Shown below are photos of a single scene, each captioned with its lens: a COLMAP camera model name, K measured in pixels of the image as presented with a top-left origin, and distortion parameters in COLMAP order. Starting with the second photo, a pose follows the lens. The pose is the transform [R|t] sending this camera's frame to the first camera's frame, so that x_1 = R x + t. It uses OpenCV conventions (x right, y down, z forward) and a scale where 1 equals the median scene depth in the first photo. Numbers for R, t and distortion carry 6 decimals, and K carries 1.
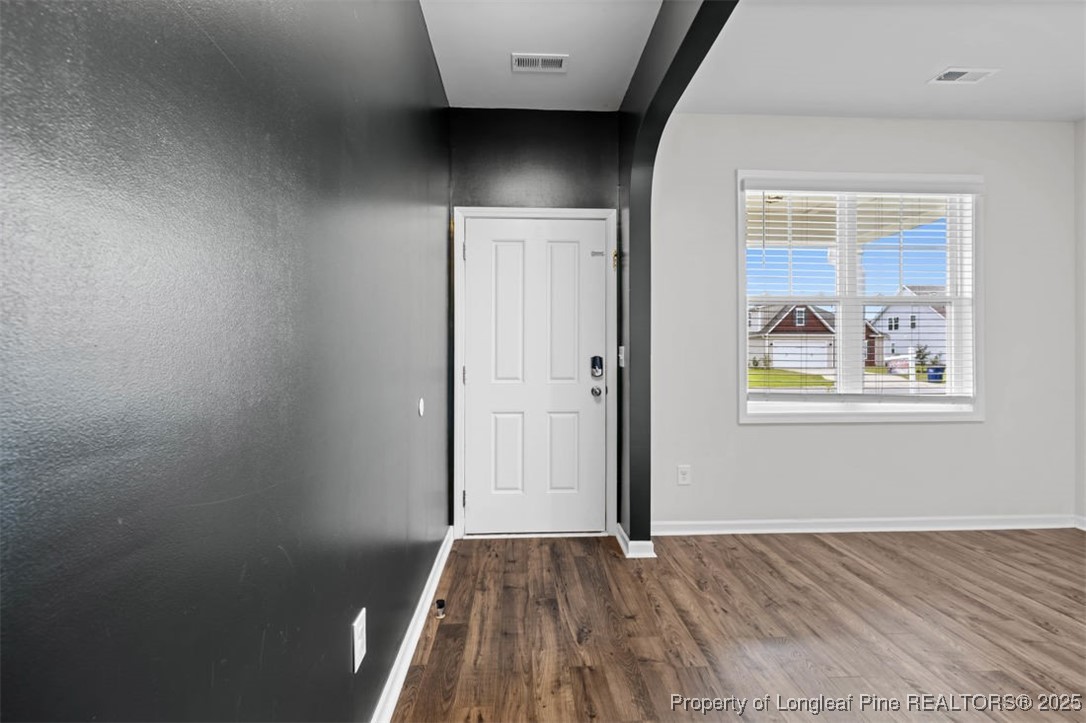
lens RADIAL K [[453.1, 0, 543.0], [0, 453.1, 361.5], [0, 0, 1]] dist [0.000443, 0.000040]
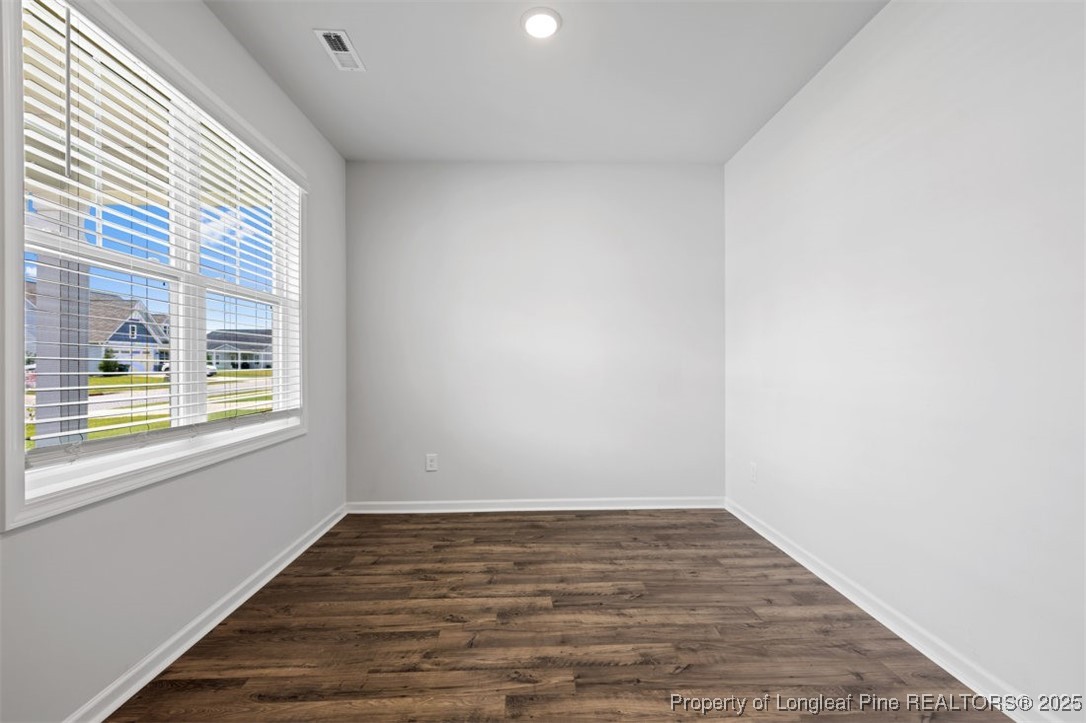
lens RADIAL K [[453.1, 0, 543.0], [0, 453.1, 361.5], [0, 0, 1]] dist [0.000443, 0.000040]
pose [[0.014951, 0.004603, 0.999878, 0.040051], [0.014453, 0.999884, -0.004820, -0.006916], [-0.999784, 0.014524, 0.014883, 0.591986]]
